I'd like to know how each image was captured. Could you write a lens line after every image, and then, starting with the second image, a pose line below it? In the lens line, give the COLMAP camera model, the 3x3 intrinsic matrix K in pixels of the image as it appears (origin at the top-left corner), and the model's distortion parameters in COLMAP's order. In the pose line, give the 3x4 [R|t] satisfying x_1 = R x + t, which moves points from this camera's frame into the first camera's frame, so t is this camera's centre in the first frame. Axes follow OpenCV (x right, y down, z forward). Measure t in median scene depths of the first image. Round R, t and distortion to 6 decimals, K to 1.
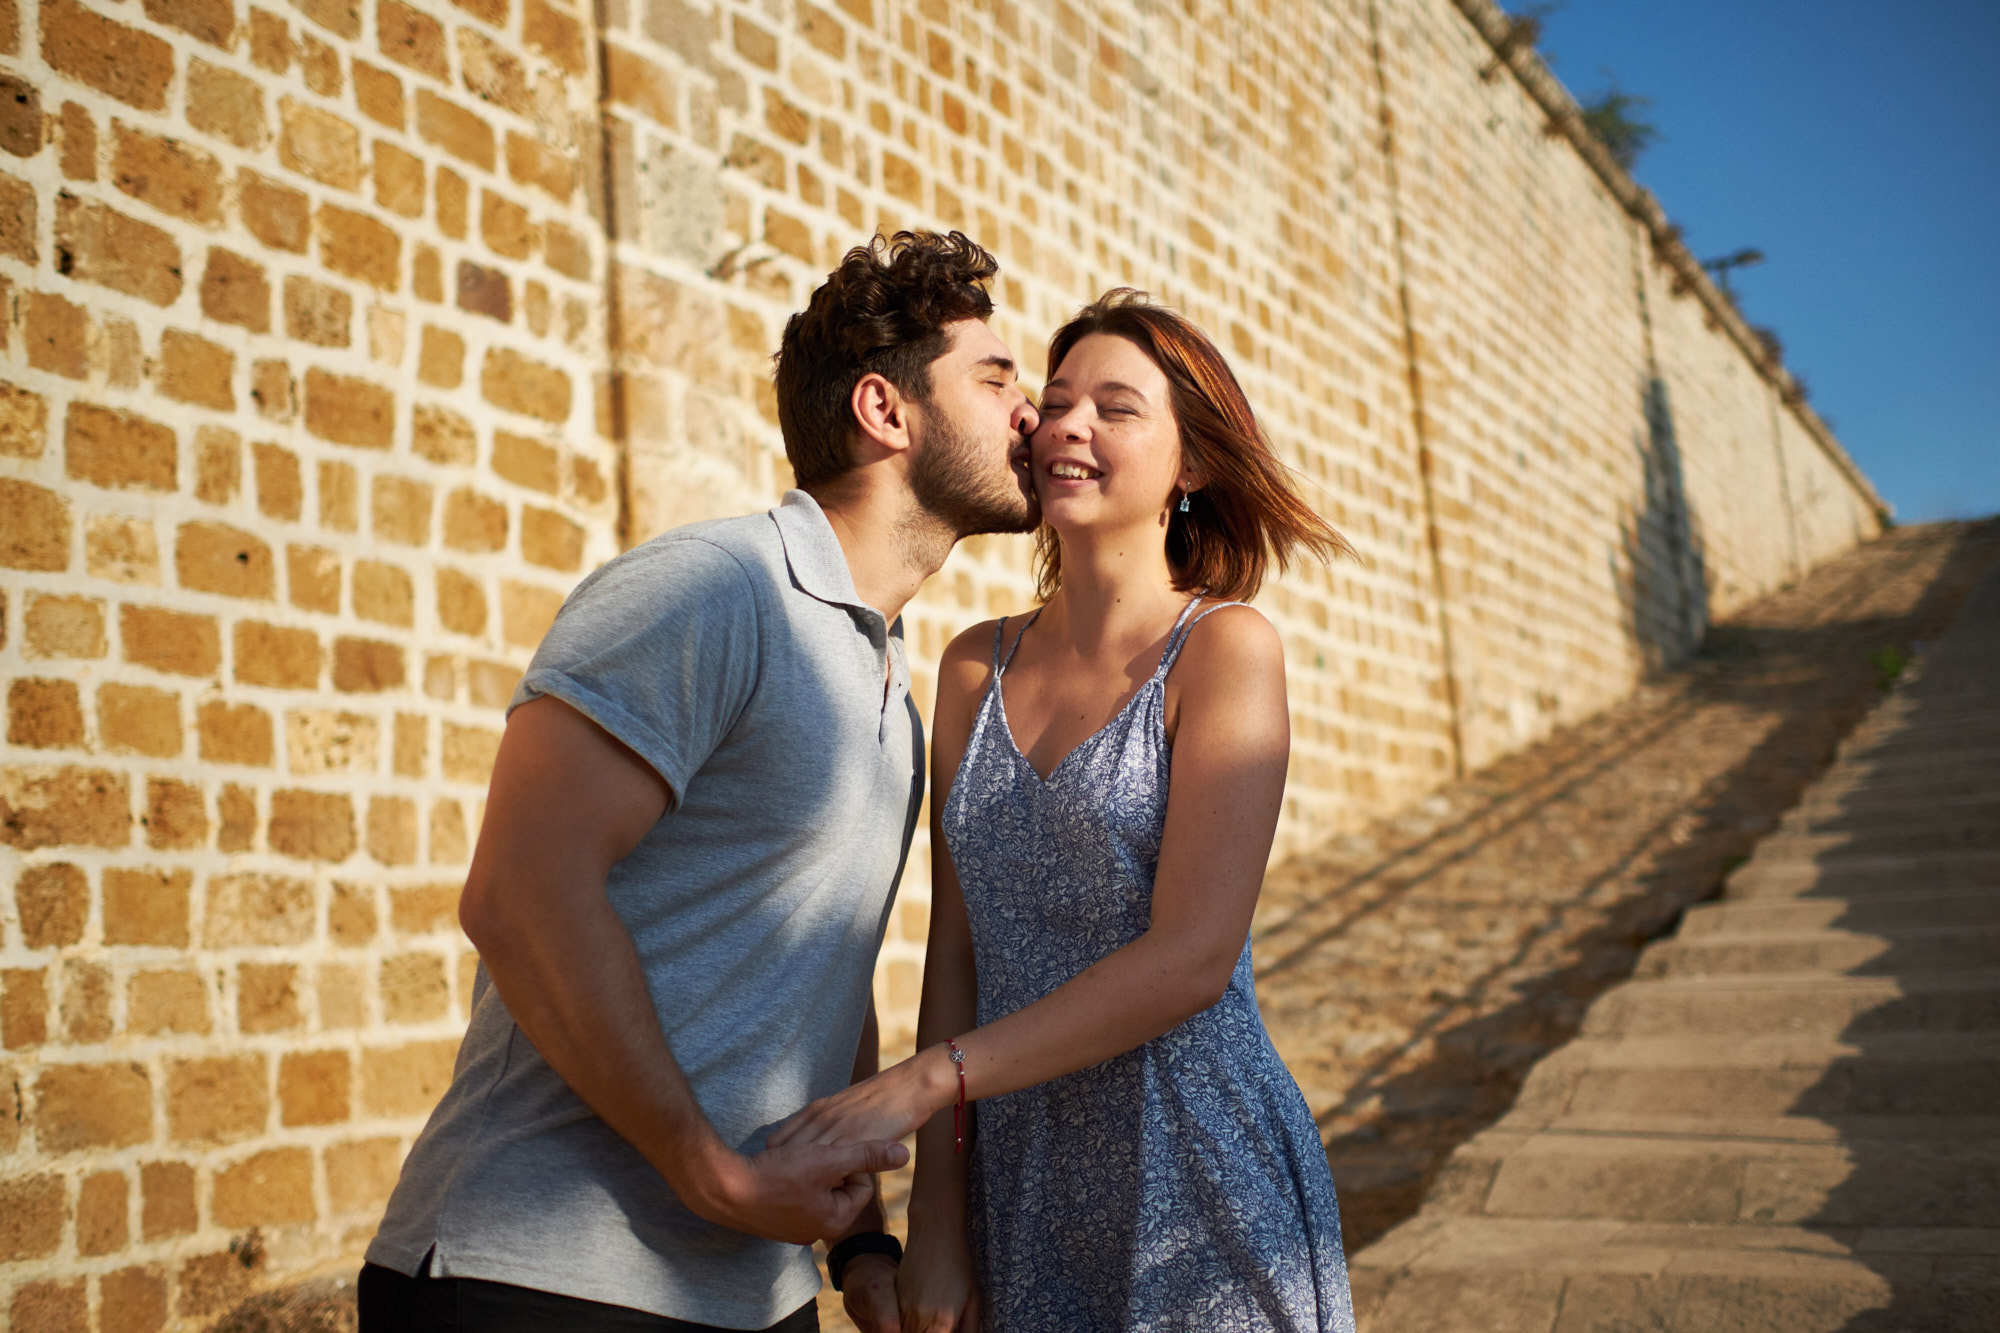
lens RADIAL K [[2114.8, 0, 1038.0], [0, 2114.8, 644.9], [0, 0, 1]] dist [-0.019458, 0.048528]
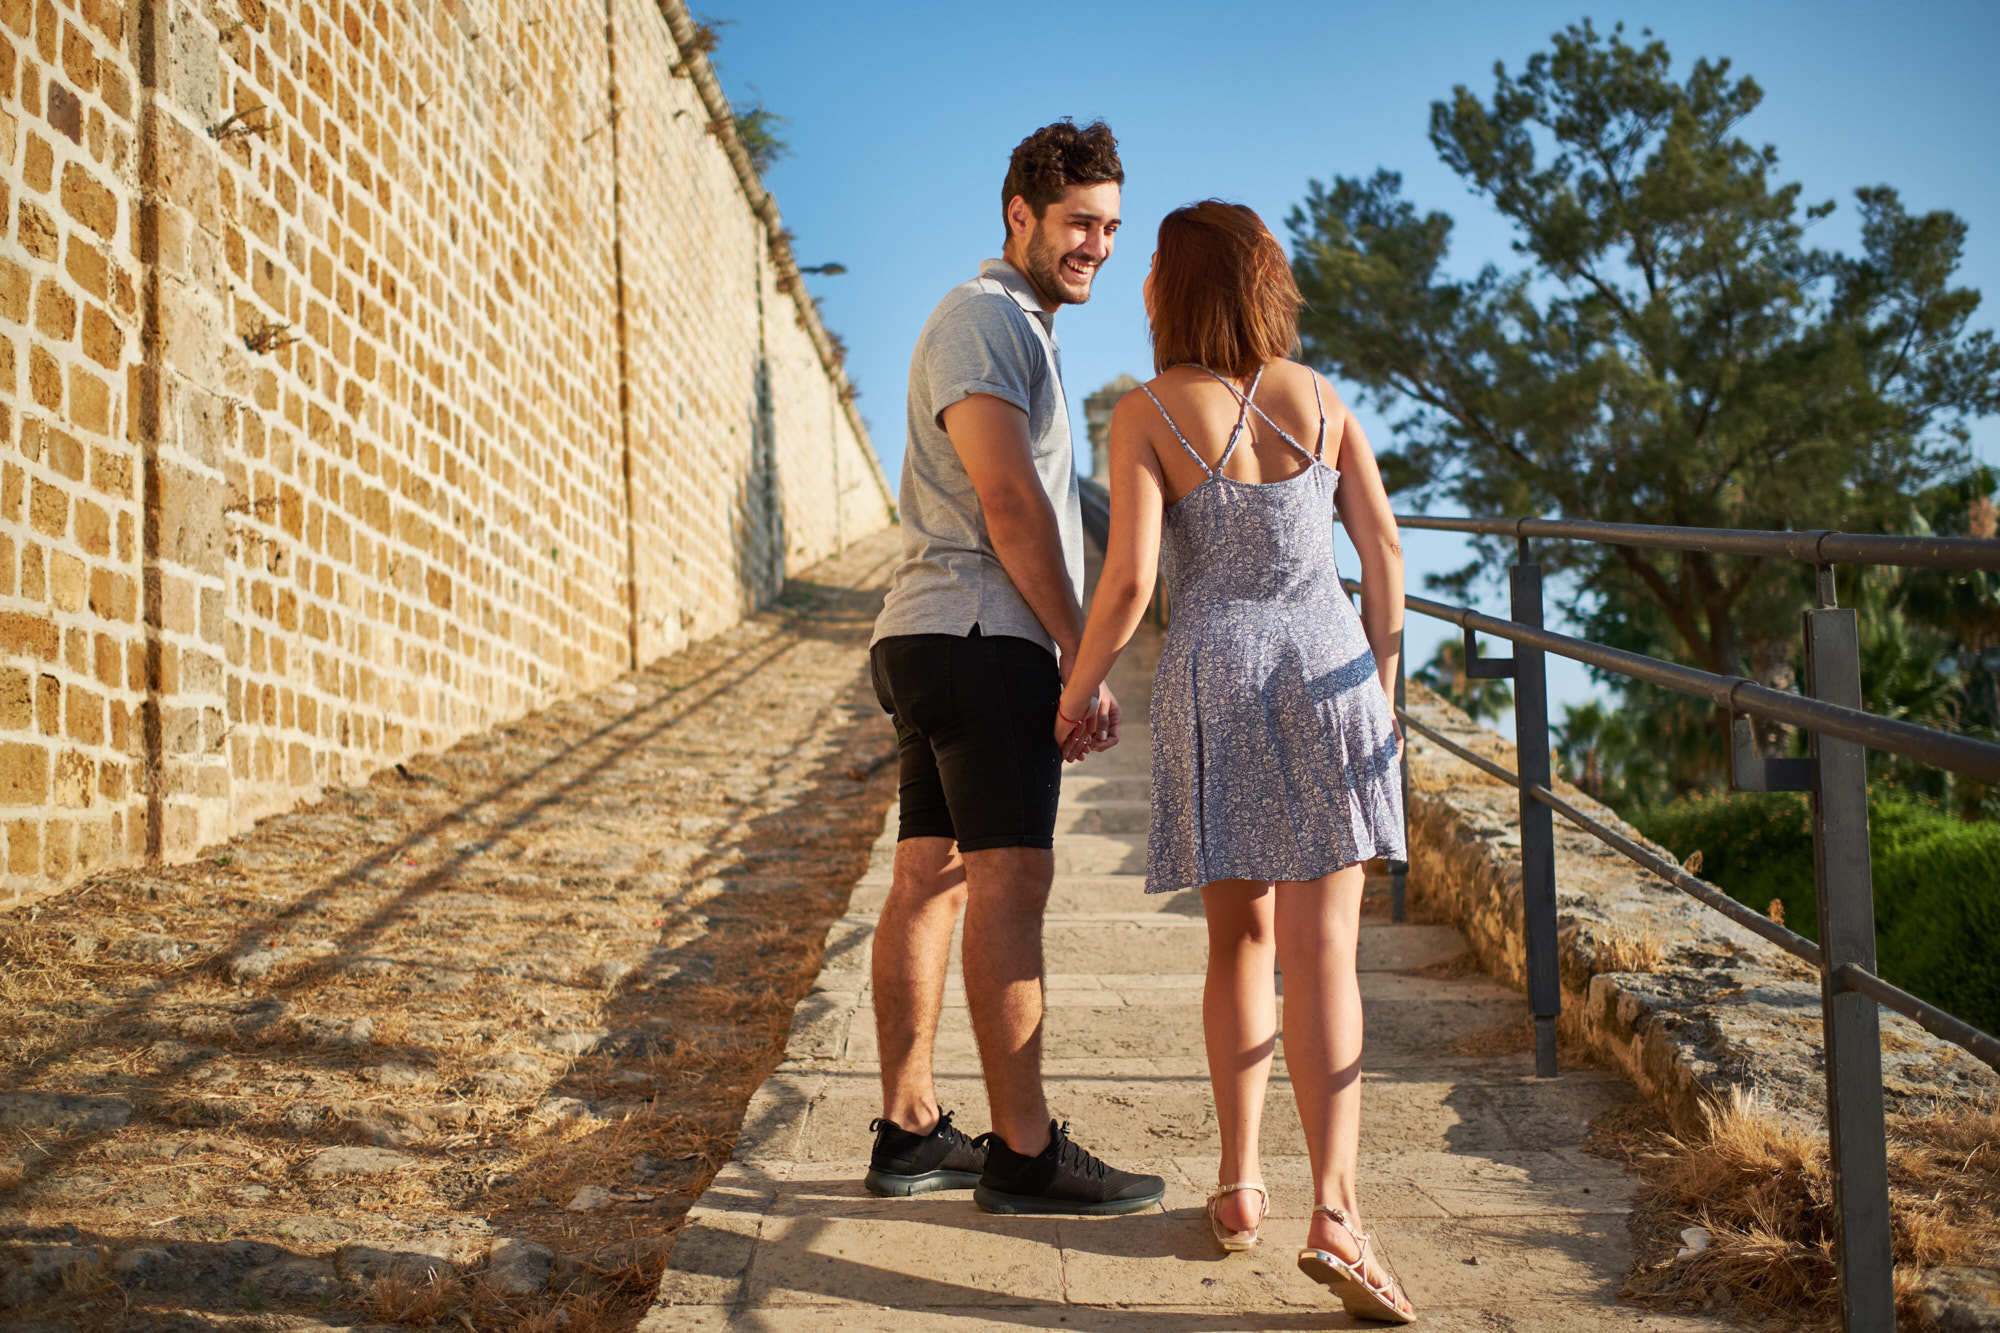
lens RADIAL K [[2114.8, 0, 1038.0], [0, 2114.8, 644.9], [0, 0, 1]] dist [-0.019458, 0.048528]
pose [[0.876277, 0.089233, 0.473472, -0.156510], [-0.094510, 0.995443, -0.012692, 0.041668], [-0.472447, -0.033627, 0.880717, -0.129983]]
